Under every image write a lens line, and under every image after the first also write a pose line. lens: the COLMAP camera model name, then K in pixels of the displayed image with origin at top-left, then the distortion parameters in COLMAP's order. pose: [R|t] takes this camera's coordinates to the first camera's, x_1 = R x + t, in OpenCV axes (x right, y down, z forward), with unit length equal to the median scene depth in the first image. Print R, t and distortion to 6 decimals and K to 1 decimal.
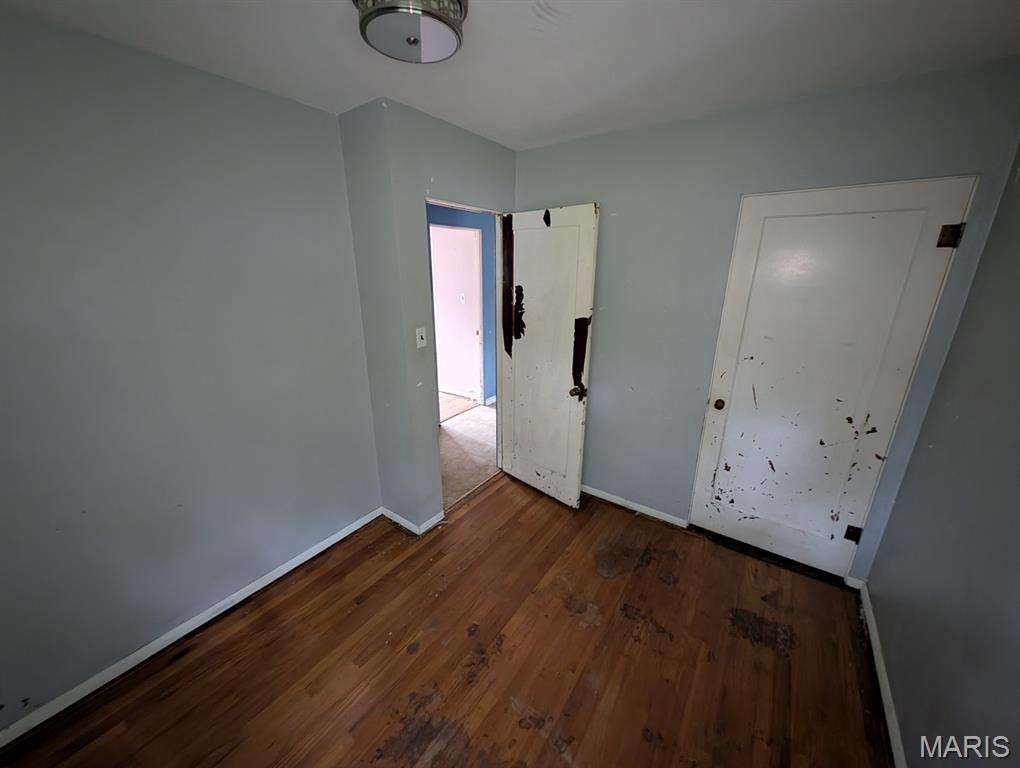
lens RADIAL K [[382.6, 0, 509.7], [0, 382.6, 382.0], [0, 0, 1]] dist [0.008749, -0.002407]
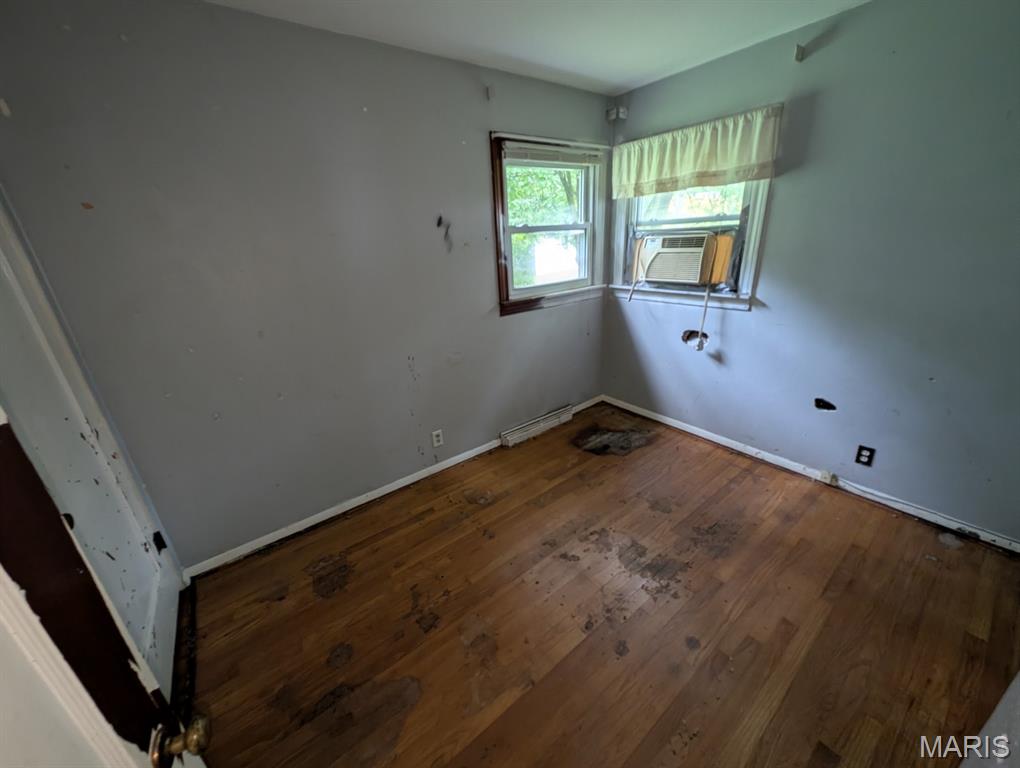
lens RADIAL K [[382.6, 0, 510.8], [0, 382.6, 380.8], [0, 0, 1]] dist [0.008749, -0.002407]
pose [[-0.953489, -0.061604, 0.295066, -0.077451], [0.138038, 0.780979, 0.609112, -0.314164], [-0.267964, 0.621512, -0.736151, 1.287395]]
